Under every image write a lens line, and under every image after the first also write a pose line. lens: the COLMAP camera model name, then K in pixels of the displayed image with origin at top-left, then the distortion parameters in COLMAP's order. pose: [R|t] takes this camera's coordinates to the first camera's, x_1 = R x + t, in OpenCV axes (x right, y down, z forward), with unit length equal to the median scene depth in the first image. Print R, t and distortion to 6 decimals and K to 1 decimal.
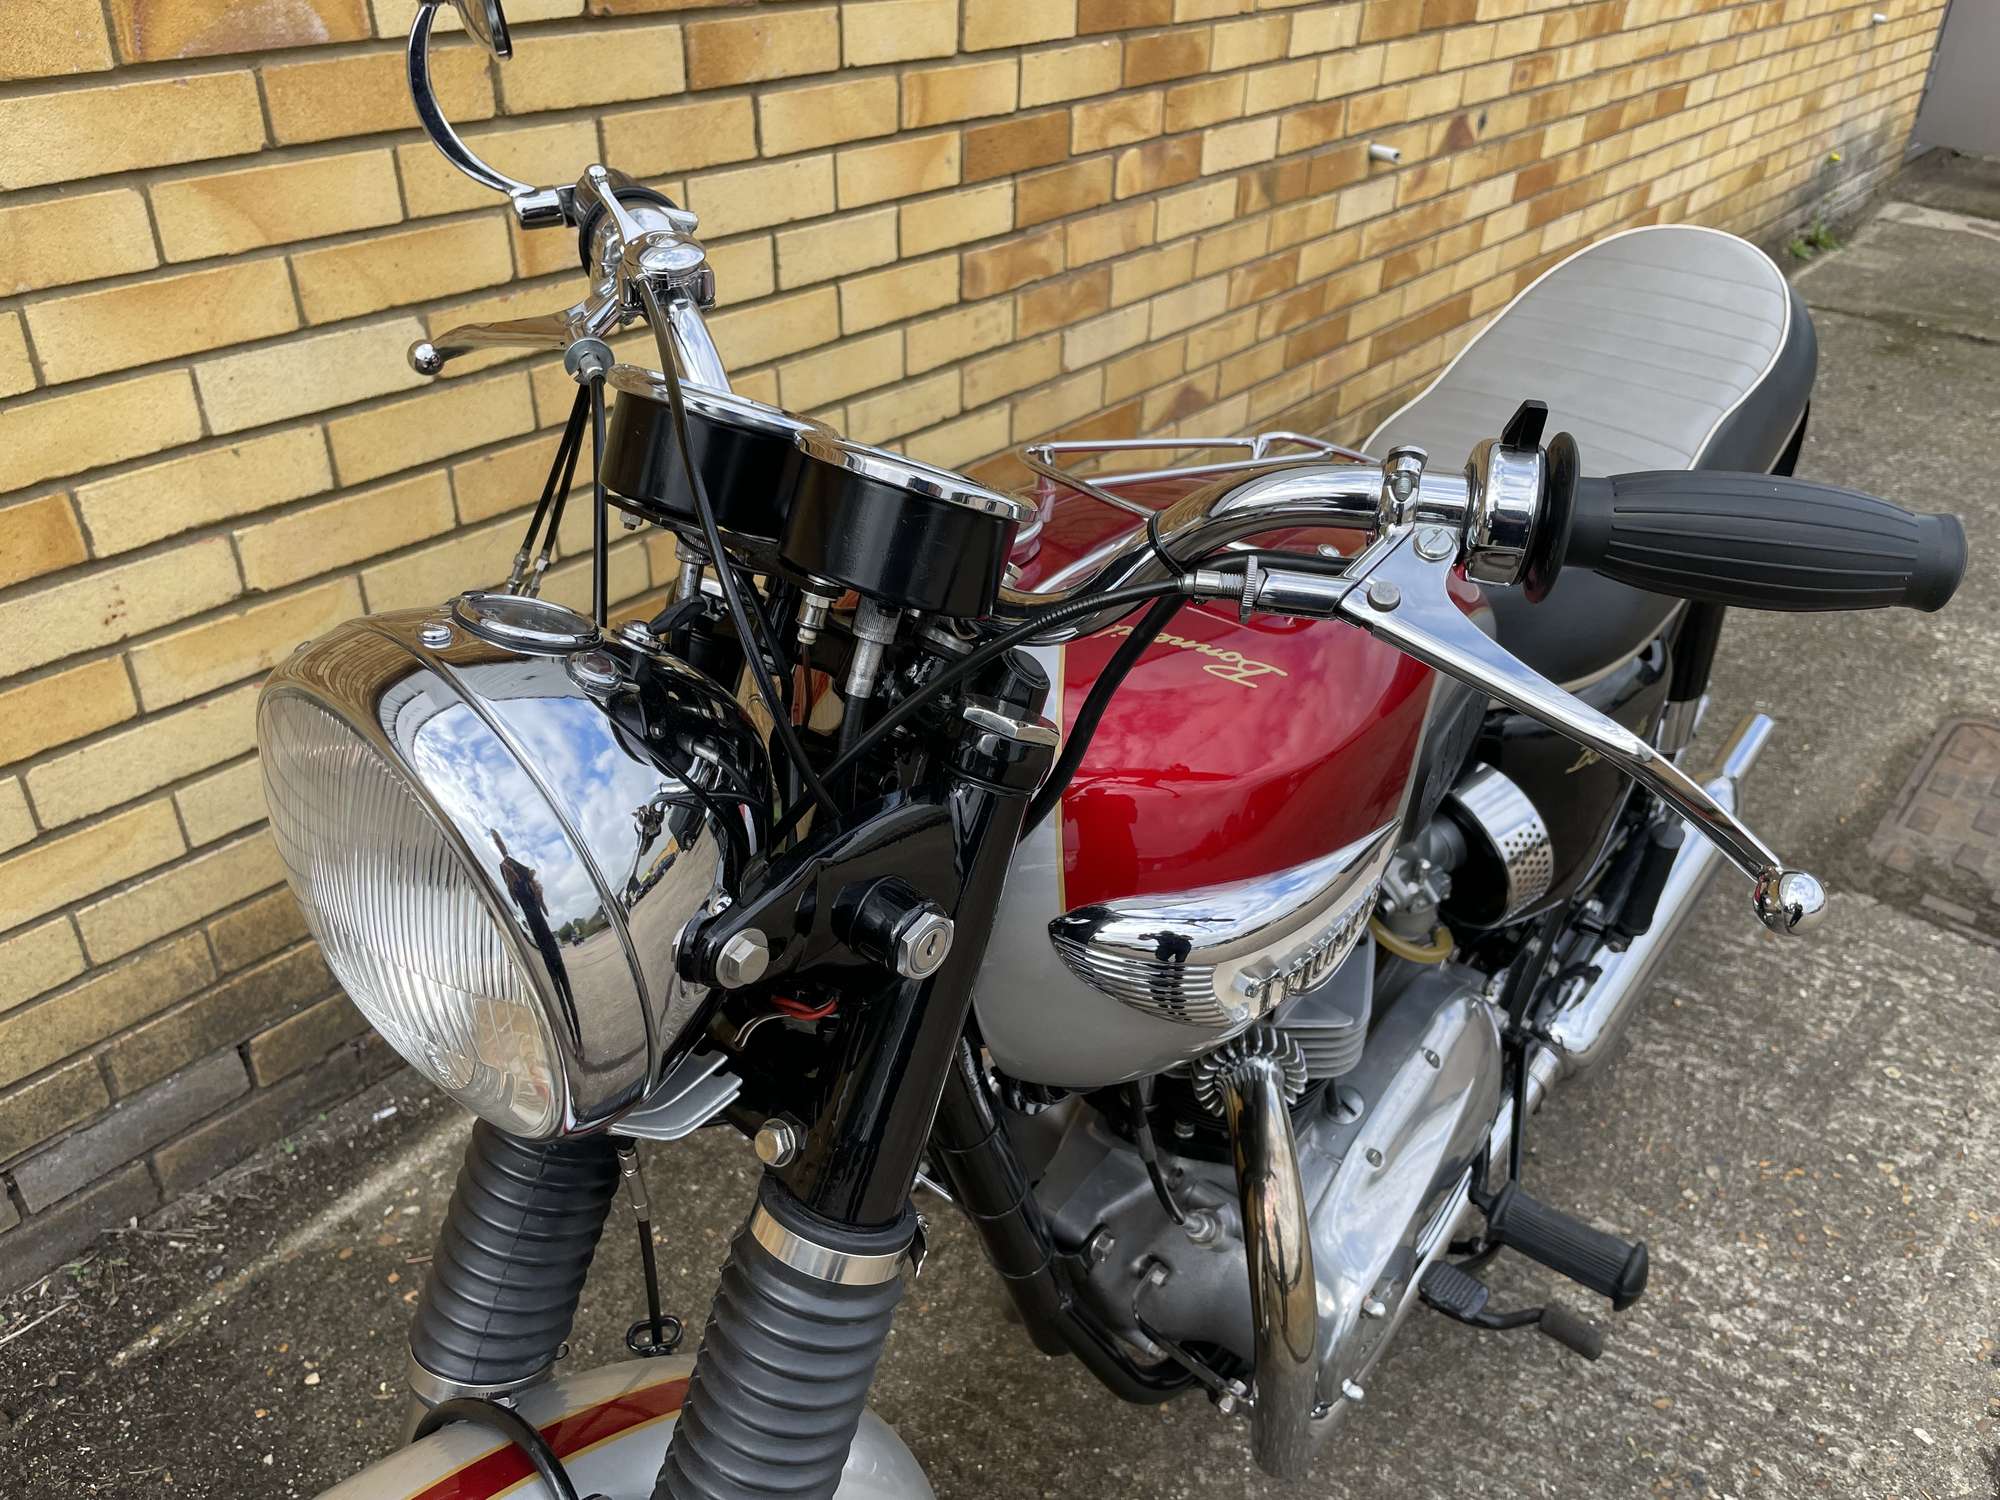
lens RADIAL K [[1539.5, 0, 1017.7], [0, 1539.5, 738.2], [0, 0, 1]] dist [0.078232, -0.118846]
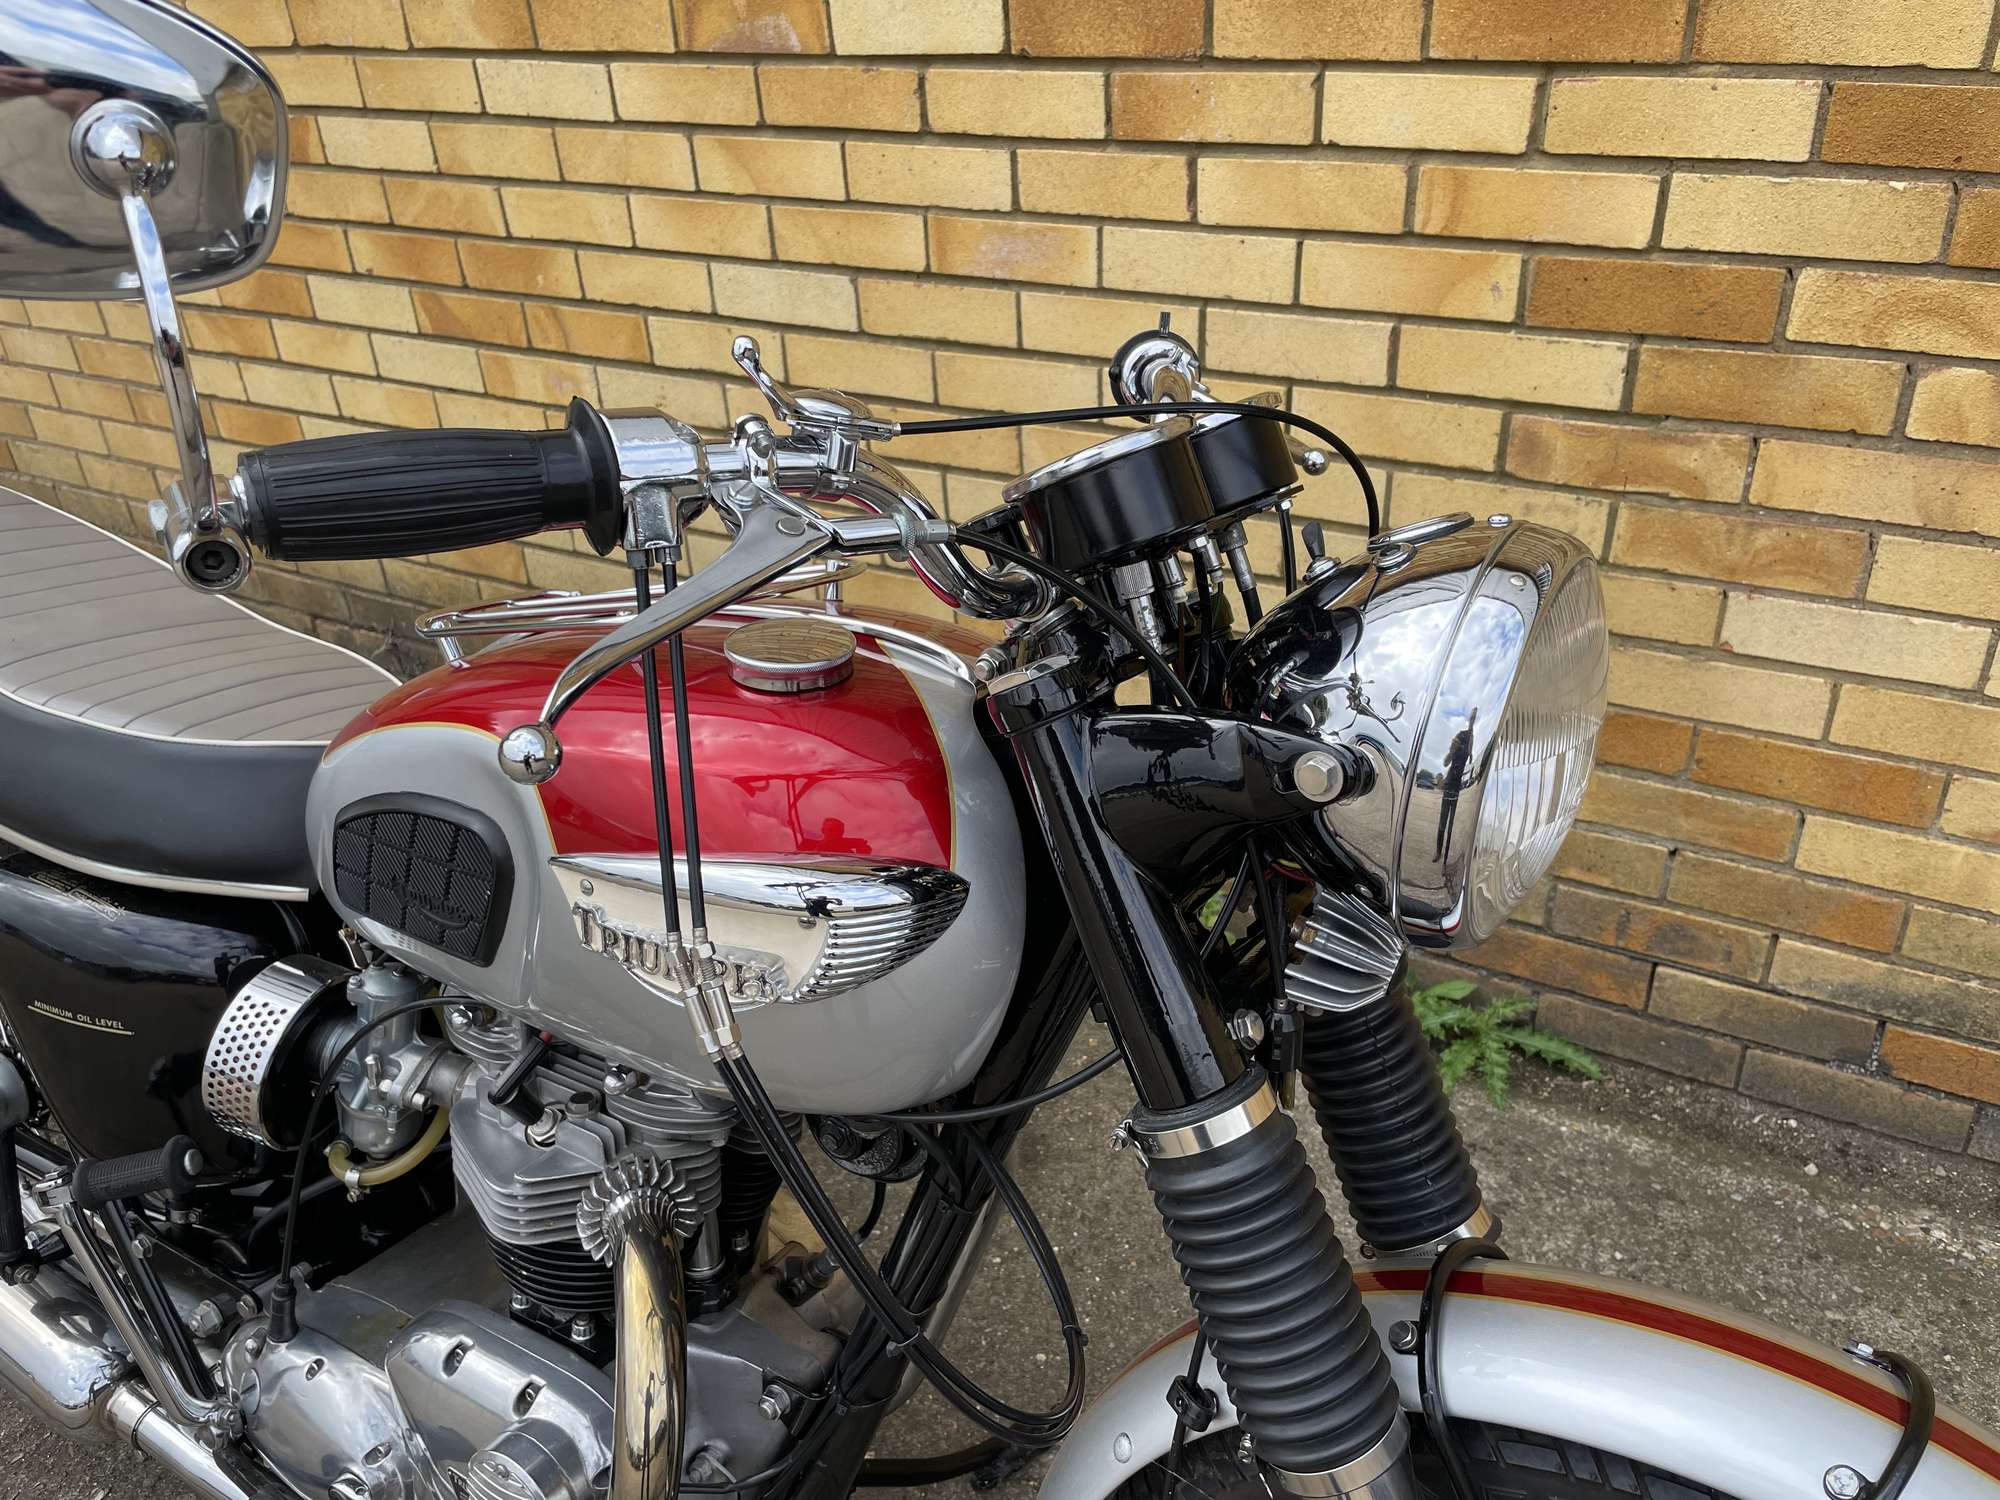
lens RADIAL K [[1539.5, 0, 1003.1], [0, 1539.5, 755.9], [0, 0, 1]] dist [0.078232, -0.118846]
pose [[0.167157, 0.460188, -0.871944, 0.903606], [-0.469108, 0.814987, 0.340197, -0.437244], [0.867177, 0.352169, 0.352108, 0.796399]]
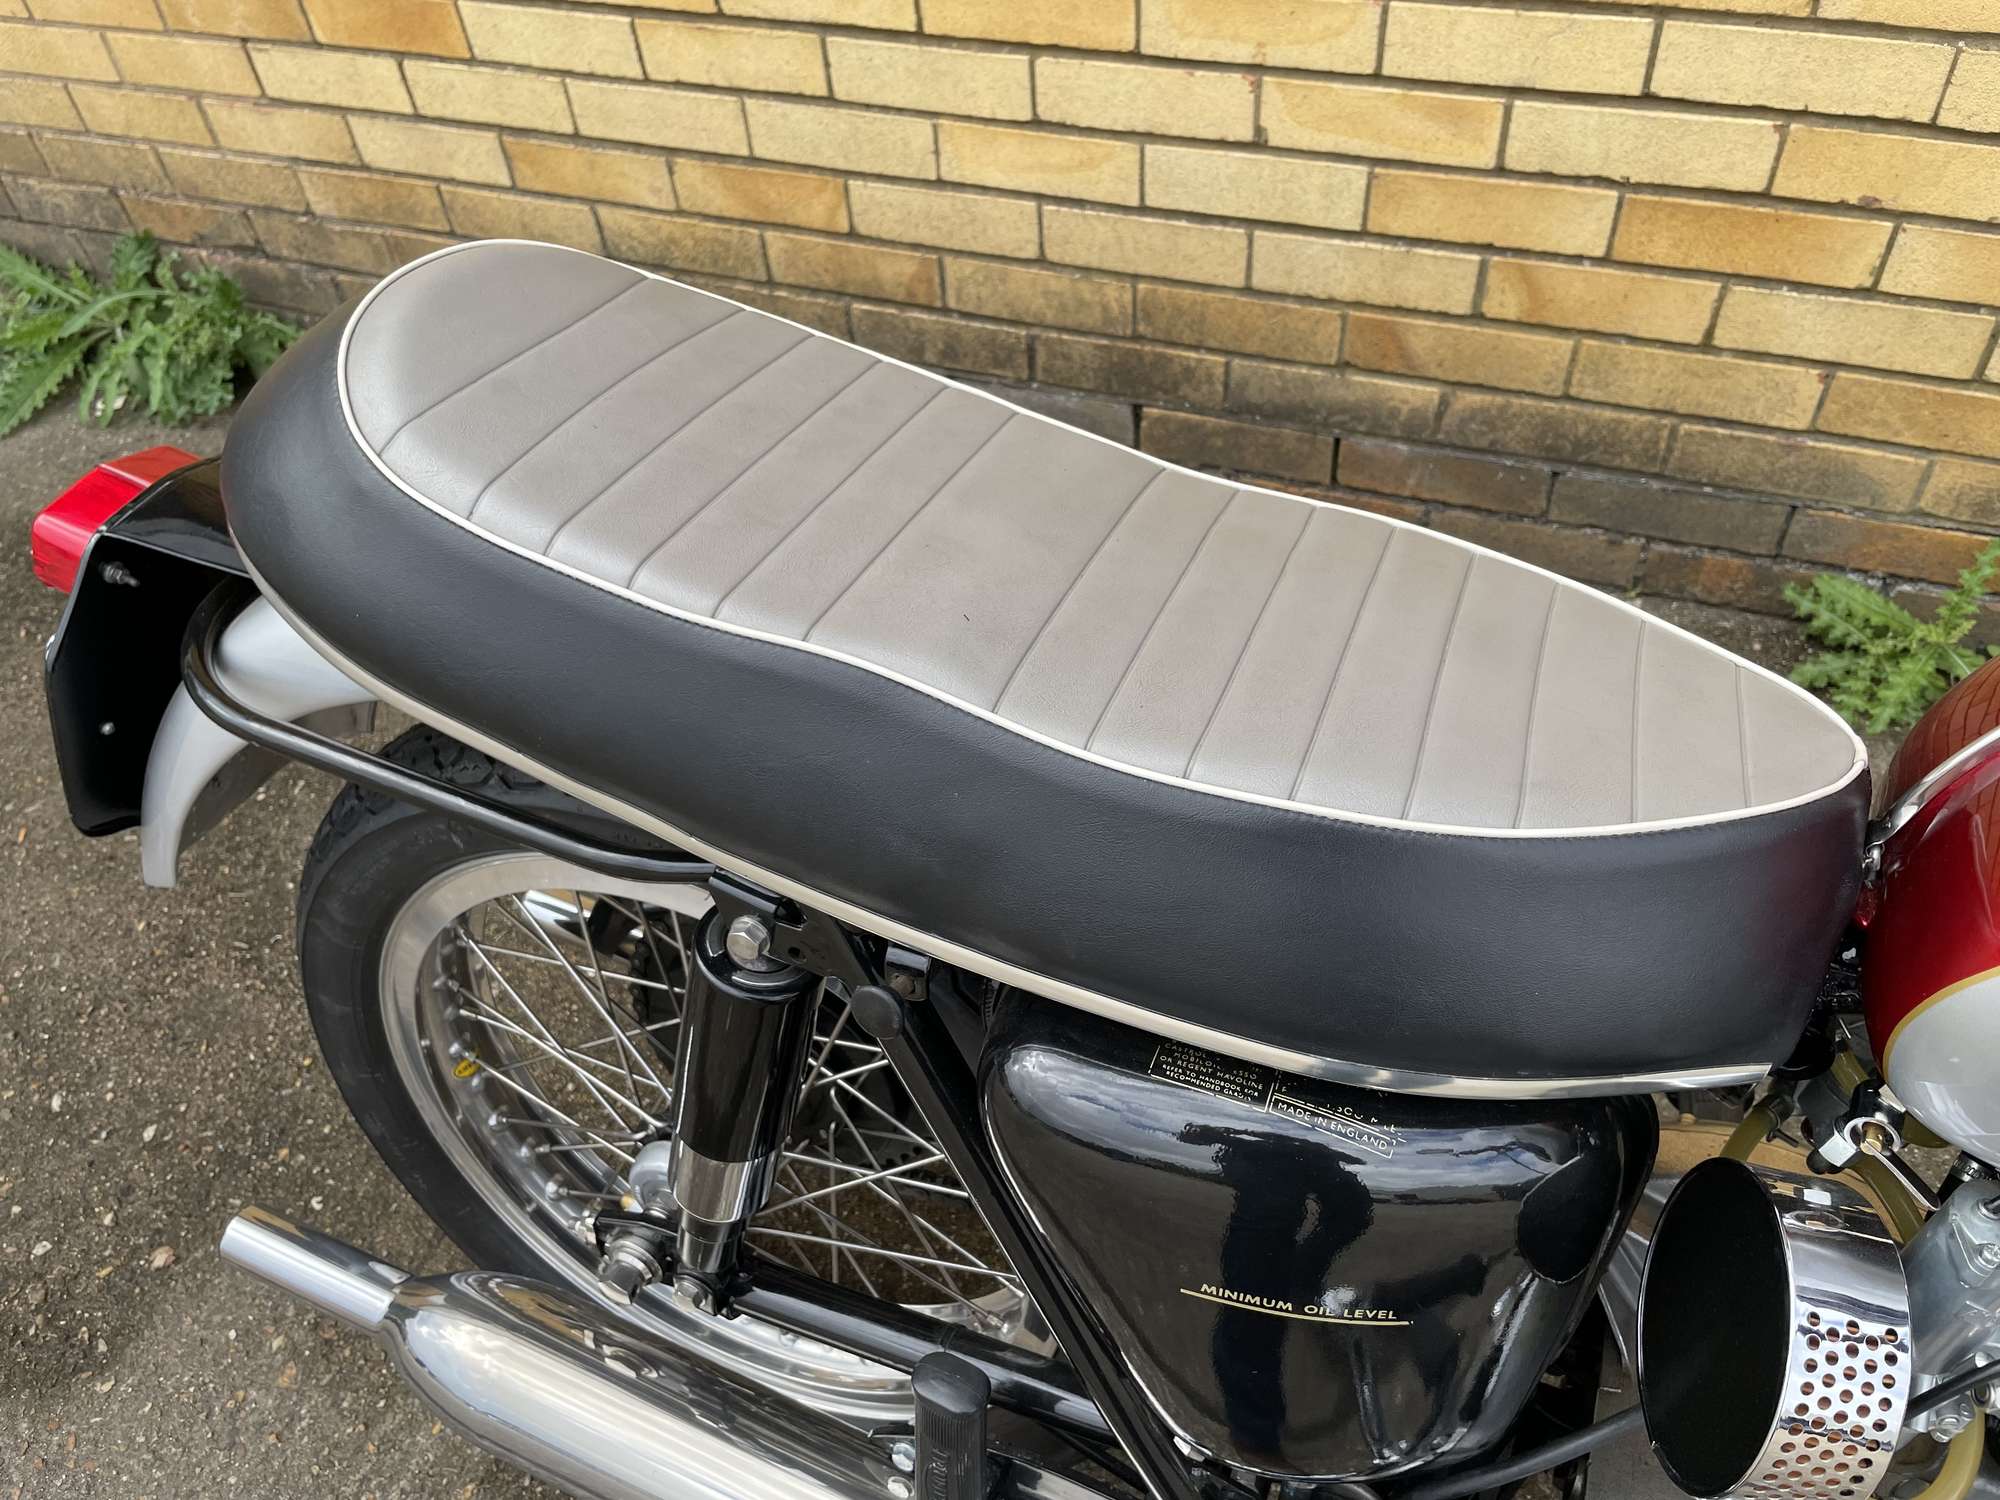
lens RADIAL K [[1539.5, 0, 980.1], [0, 1539.5, 724.3], [0, 0, 1]] dist [0.078232, -0.118846]
pose [[0.305395, 0.655001, -0.691164, 0.396300], [-0.419722, 0.744120, 0.519730, -0.167902], [0.854733, 0.131374, 0.502169, 0.421546]]
